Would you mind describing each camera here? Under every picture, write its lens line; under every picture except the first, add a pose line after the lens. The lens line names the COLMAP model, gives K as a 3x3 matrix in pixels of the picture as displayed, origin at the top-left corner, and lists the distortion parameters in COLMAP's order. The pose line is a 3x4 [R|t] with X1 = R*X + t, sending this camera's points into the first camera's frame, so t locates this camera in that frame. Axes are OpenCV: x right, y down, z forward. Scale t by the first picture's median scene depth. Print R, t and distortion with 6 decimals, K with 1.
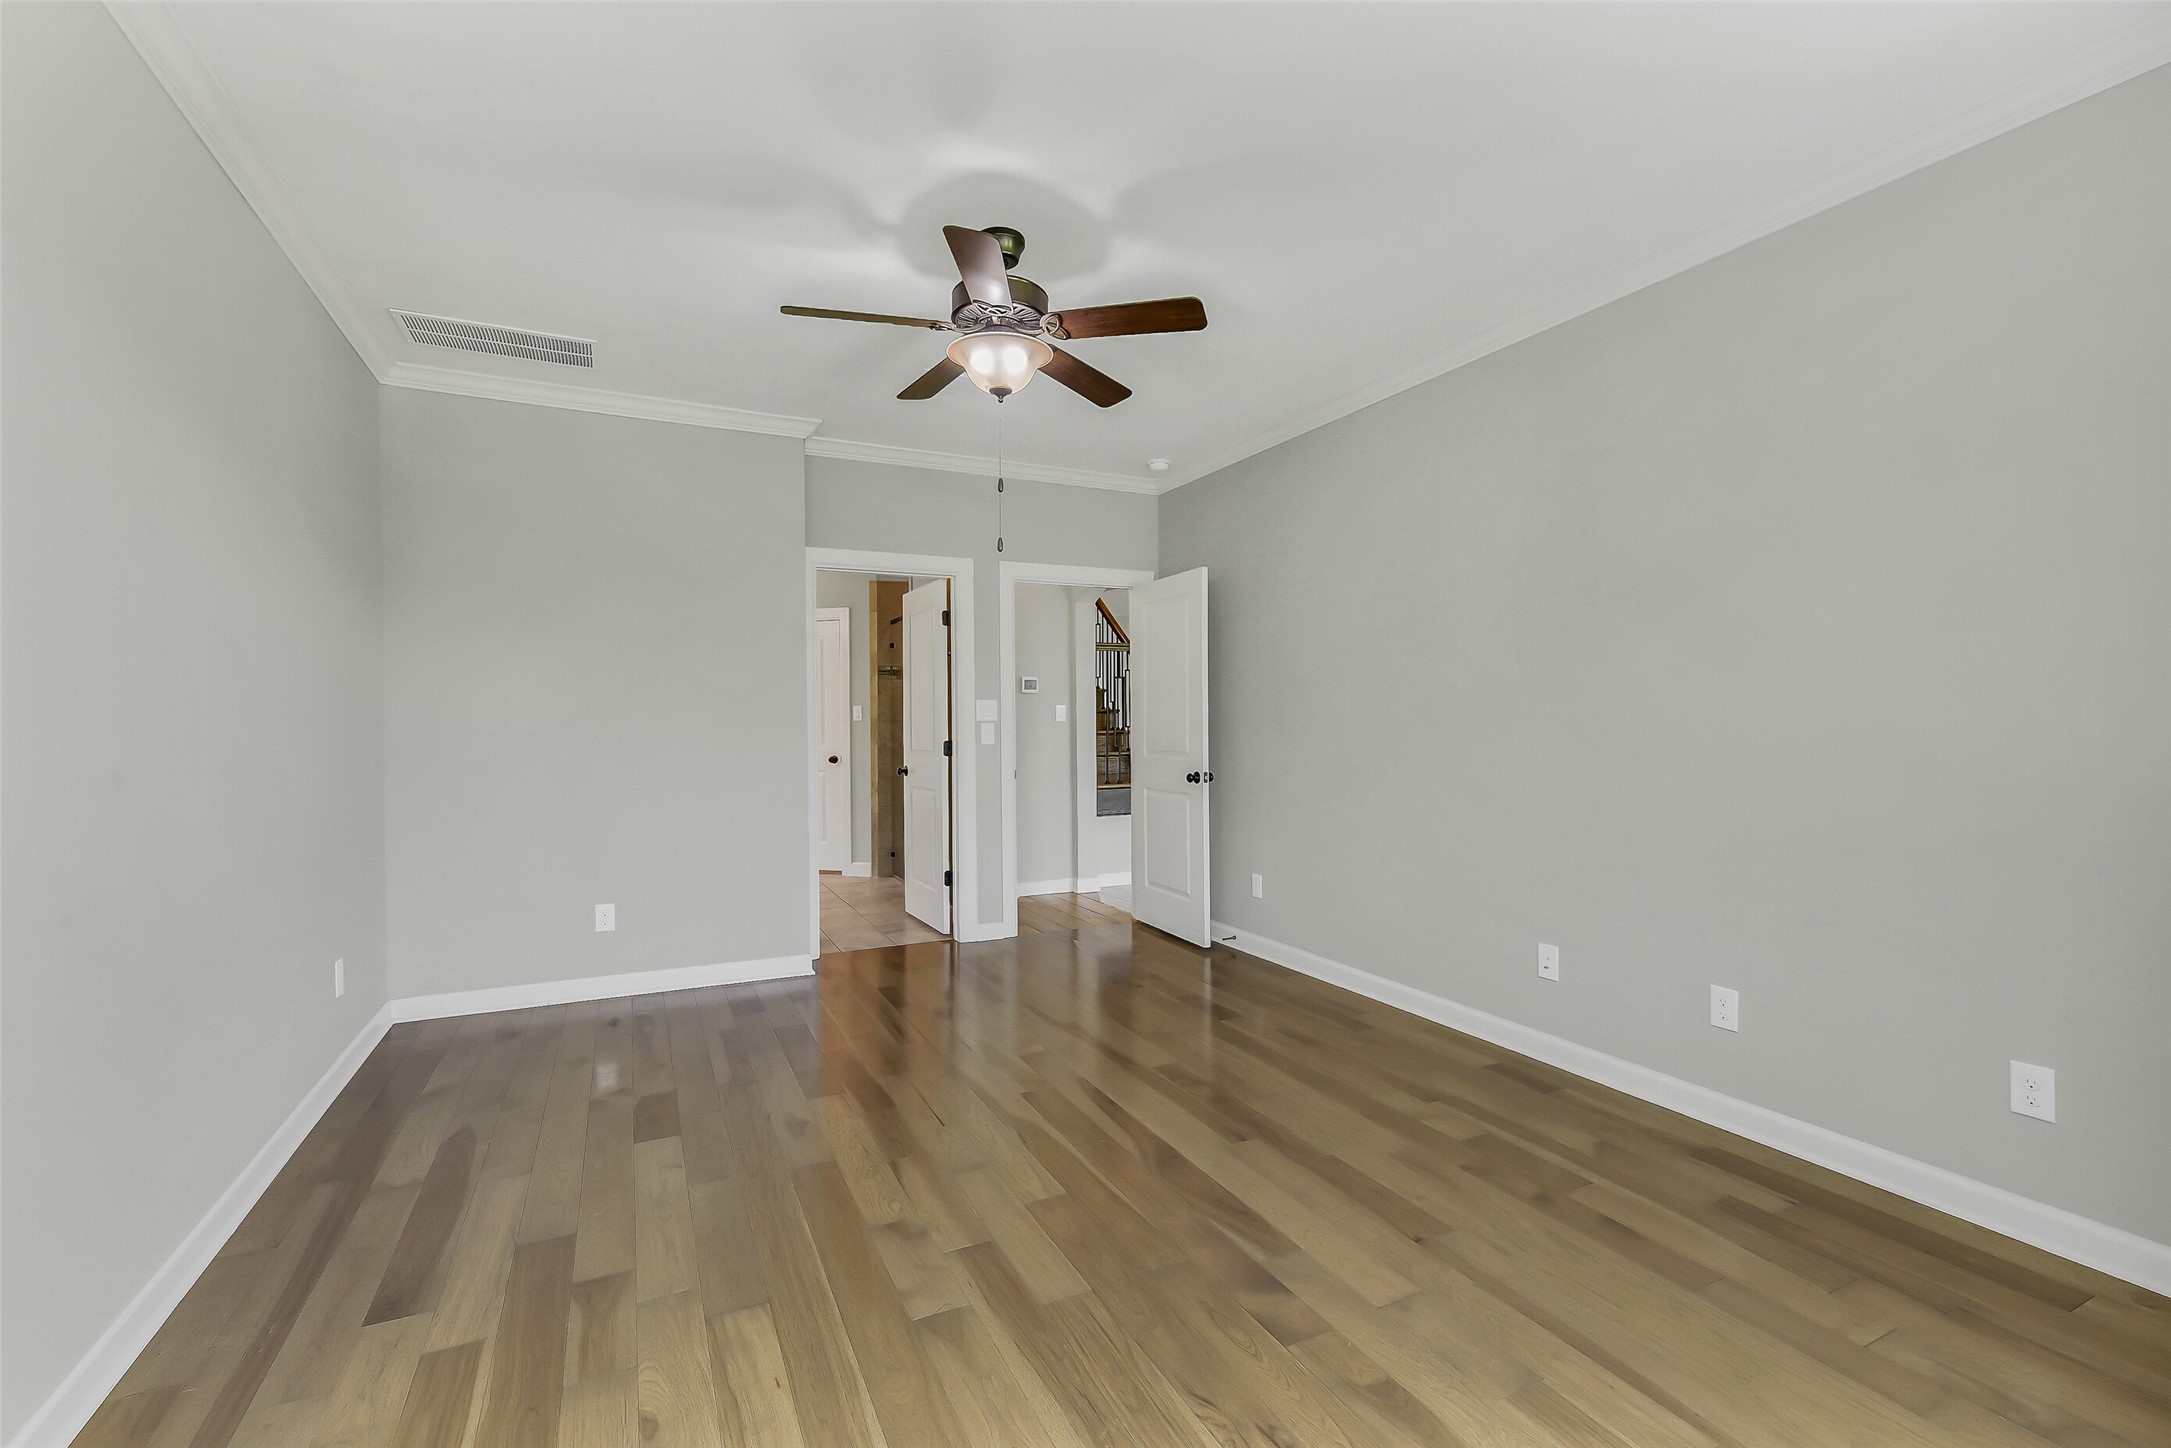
lens RADIAL K [[956.5, 0, 1082.4], [0, 956.5, 723.1], [0, 0, 1]] dist [-0.001327, -0.002115]
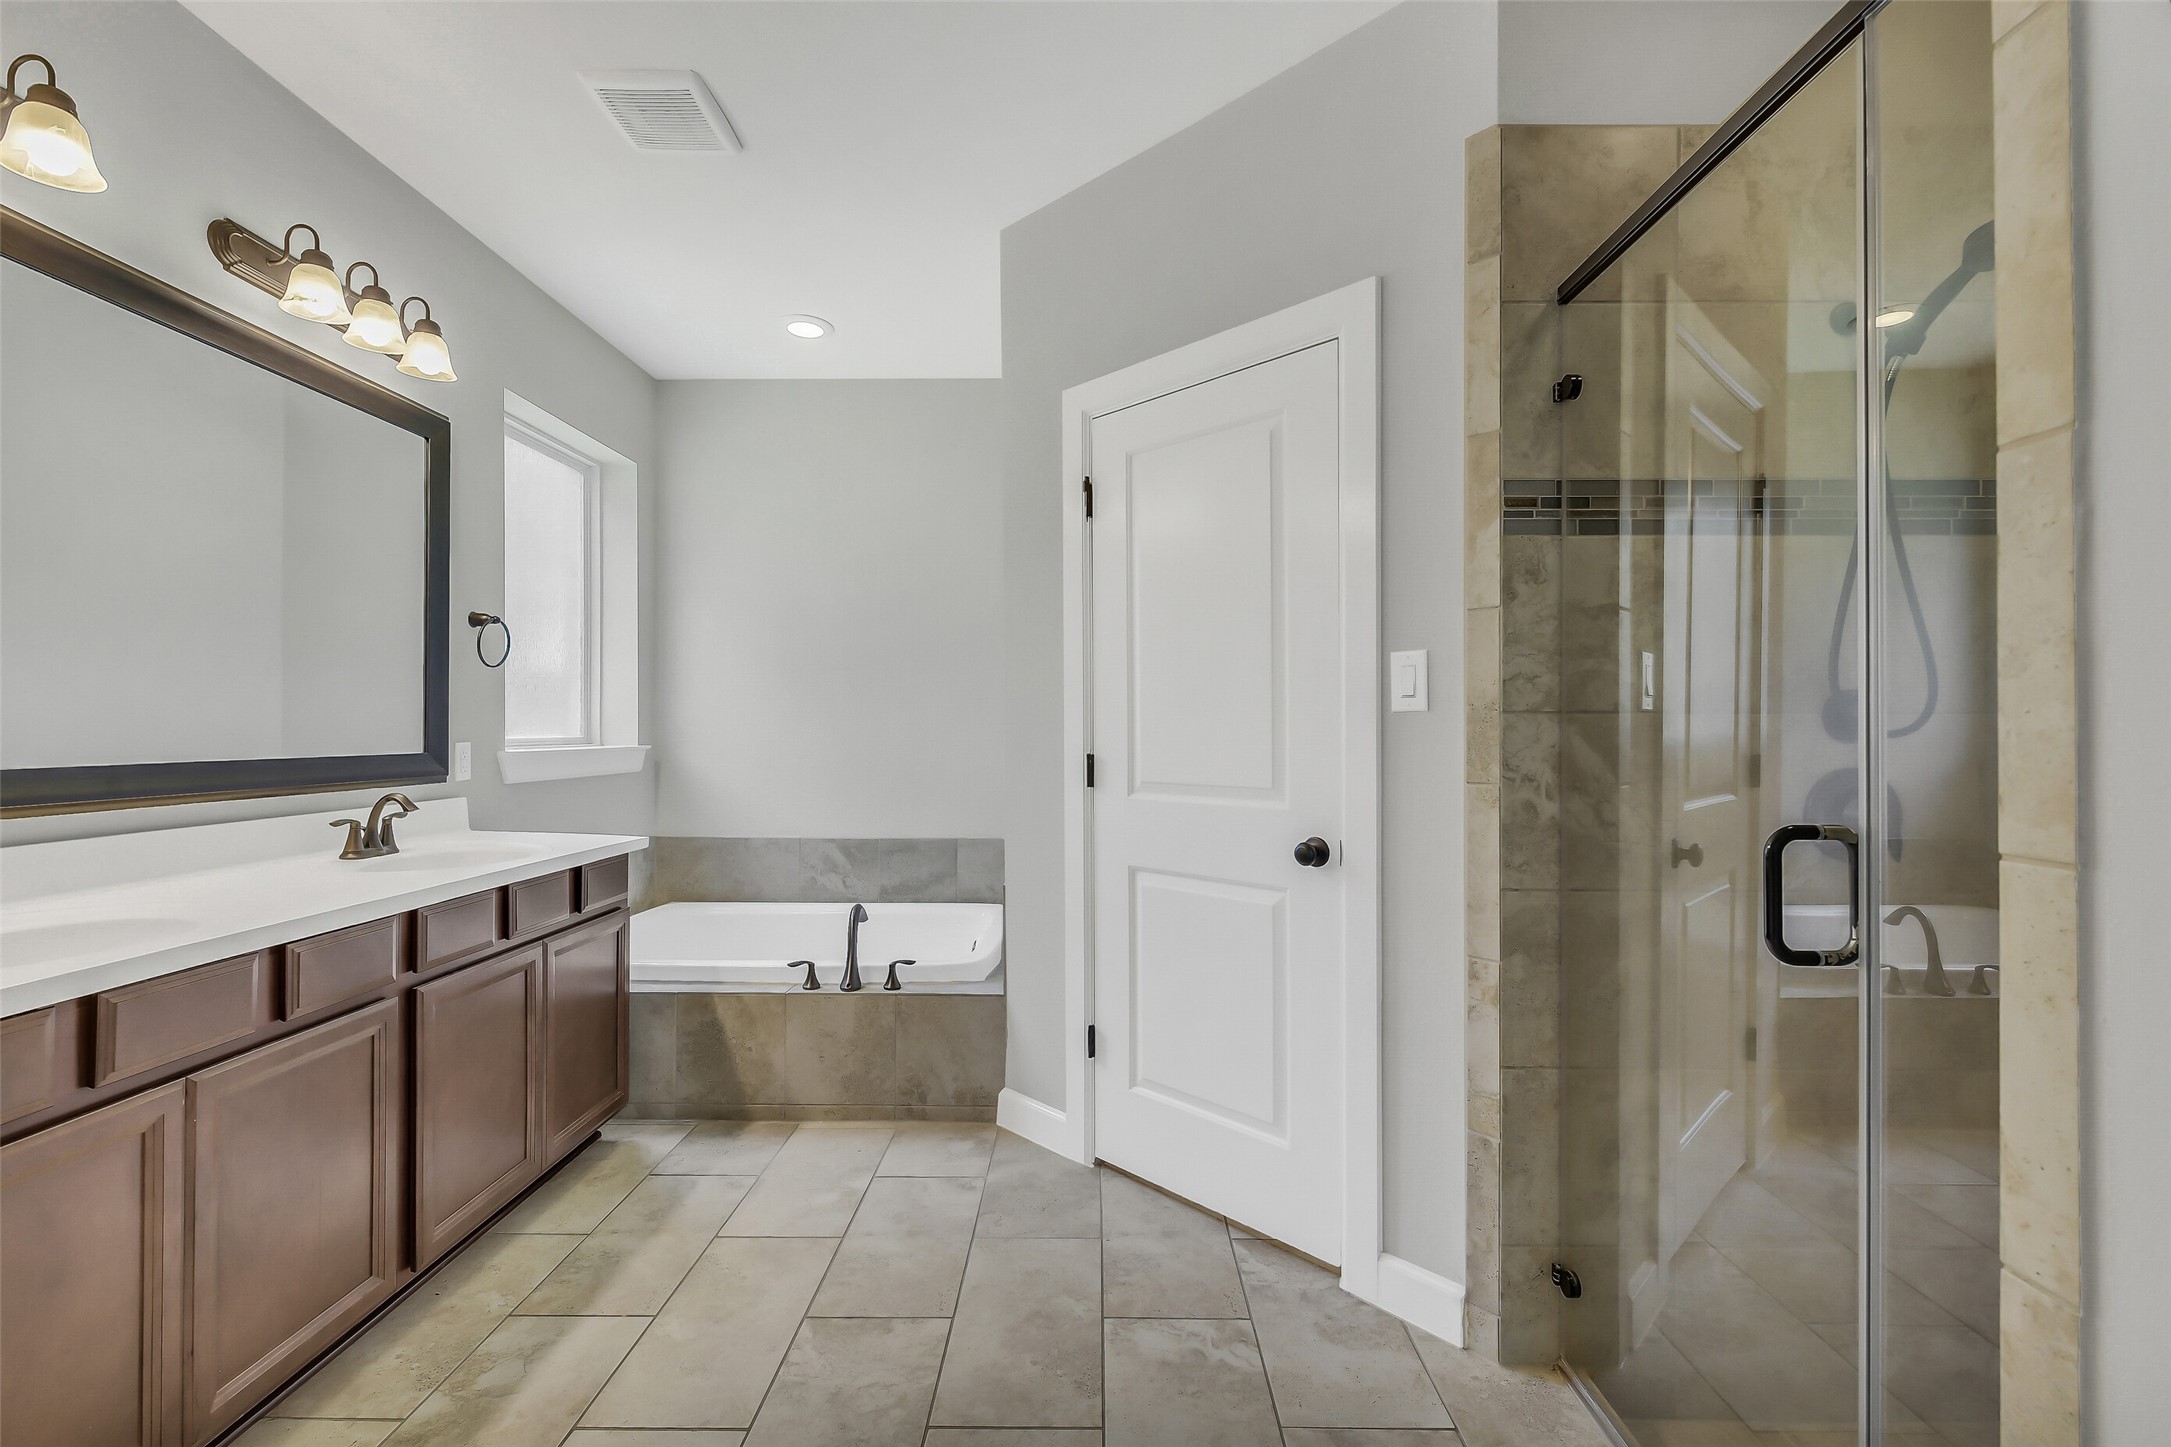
lens RADIAL K [[956.5, 0, 1082.3], [0, 956.5, 724.5], [0, 0, 1]] dist [-0.001327, -0.002115]
pose [[0.897312, 0.007556, -0.441333, -0.201695], [-0.006603, 0.999971, 0.003695, 0.001175], [0.441348, -0.000401, 0.897336, 0.734791]]
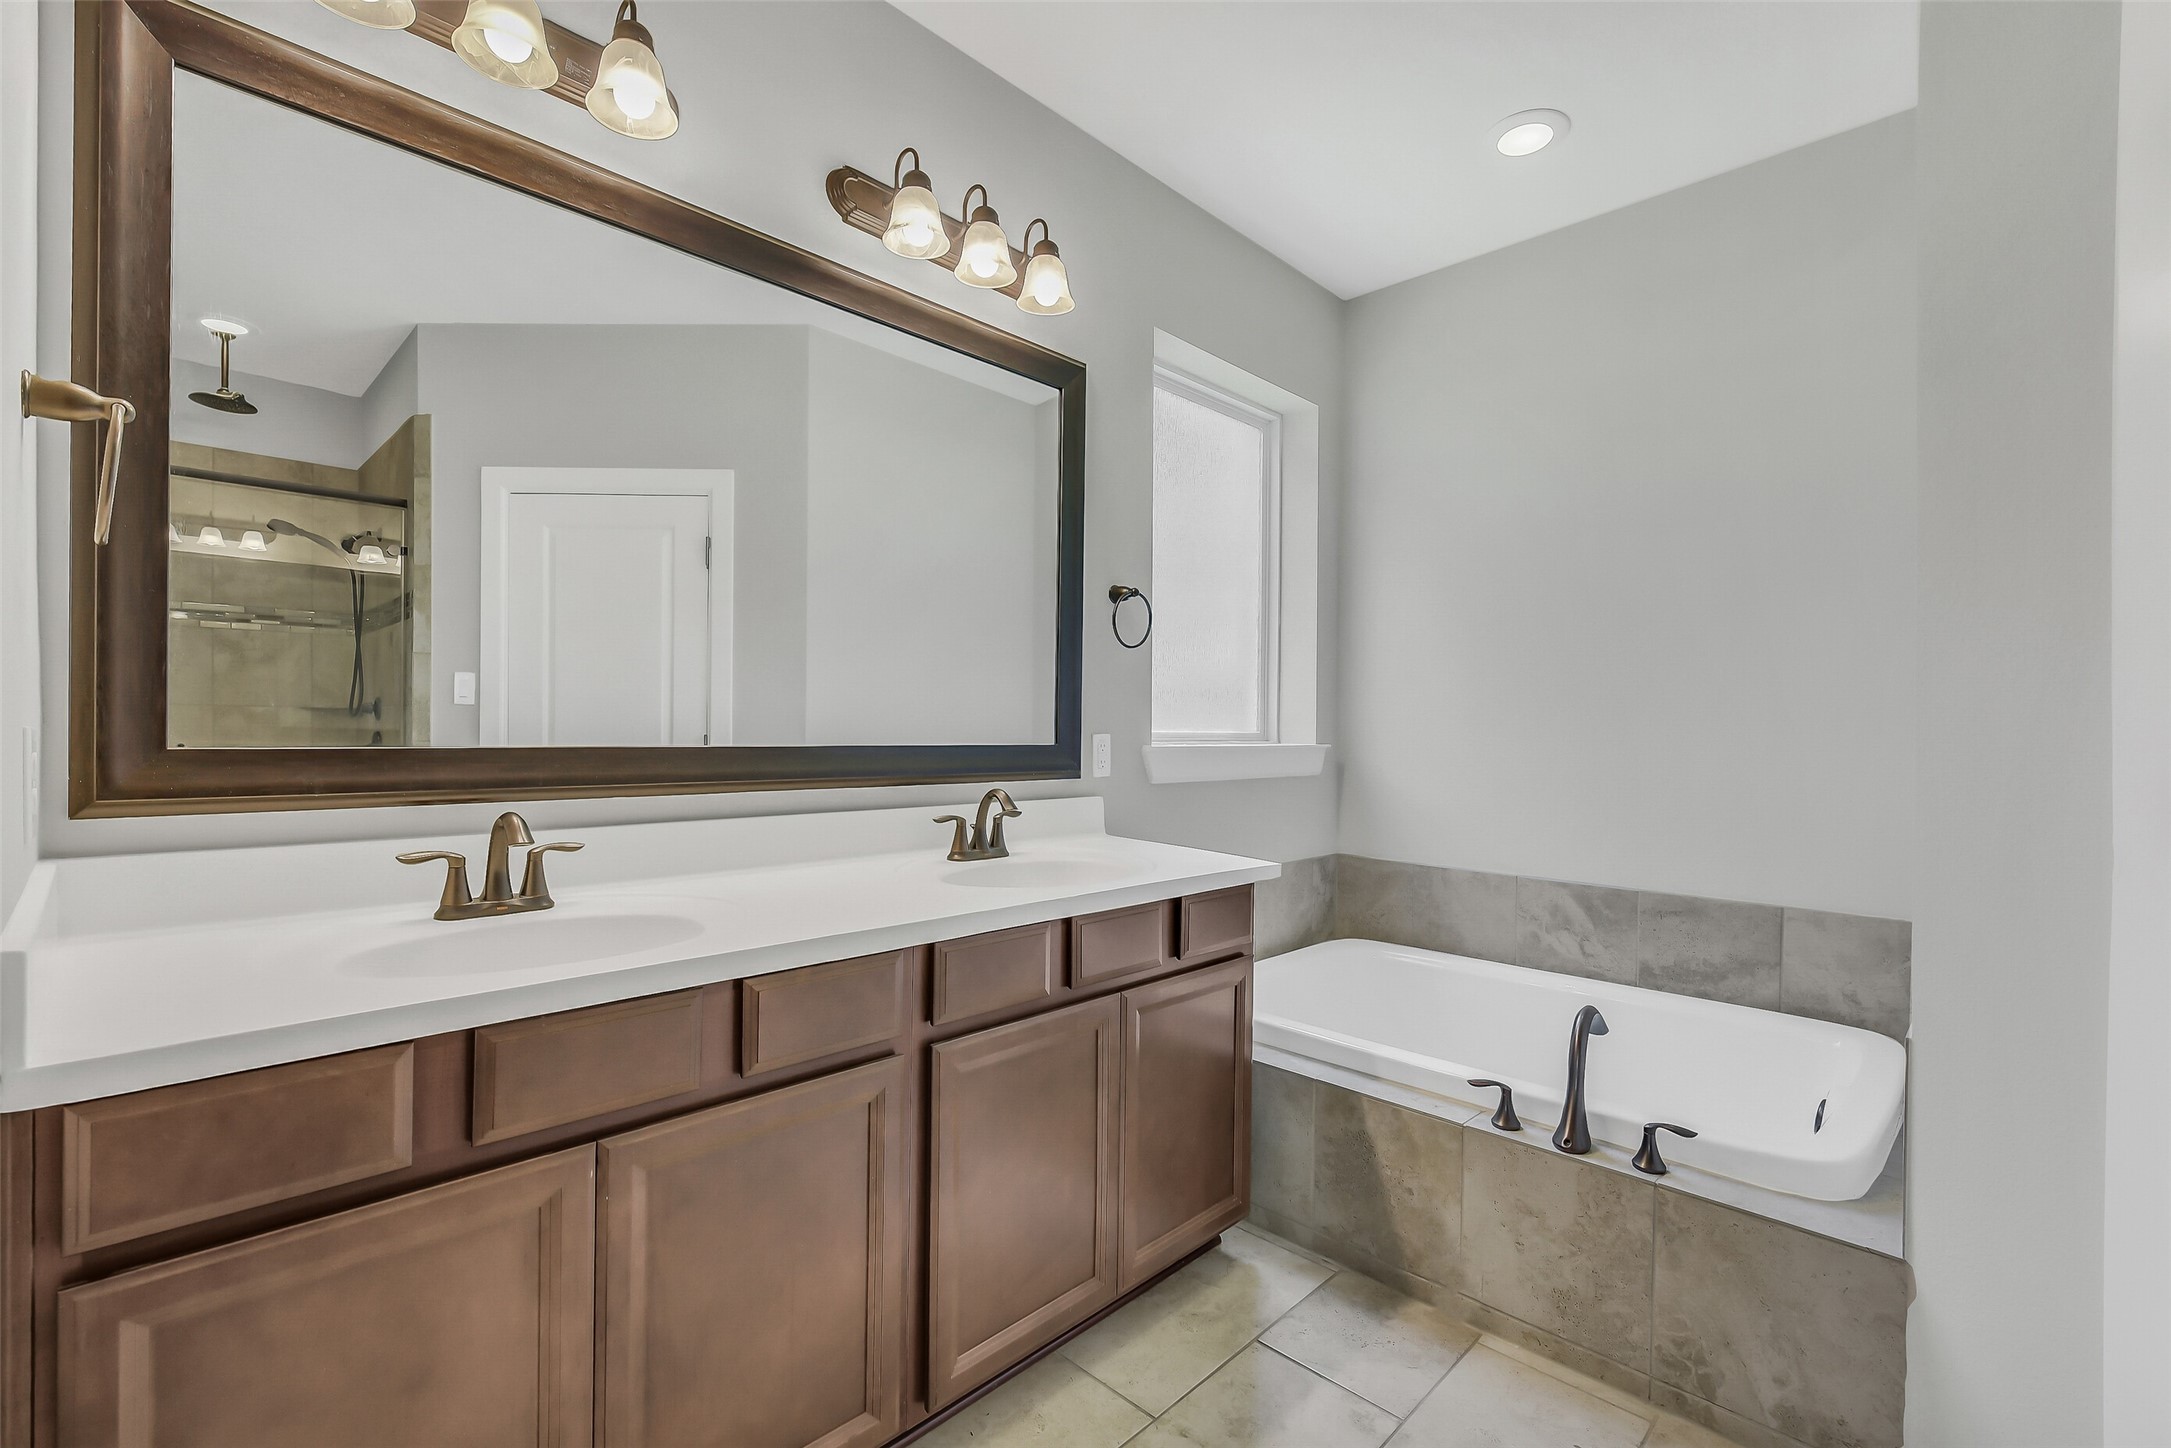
lens RADIAL K [[956.5, 0, 1090.2], [0, 956.5, 741.1], [0, 0, 1]] dist [-0.001327, -0.002115]
pose [[0.356088, 0.021086, -0.934214, -0.252010], [-0.008903, 0.999777, 0.019173, 0.005105], [0.934410, 0.001490, 0.356197, 0.805820]]
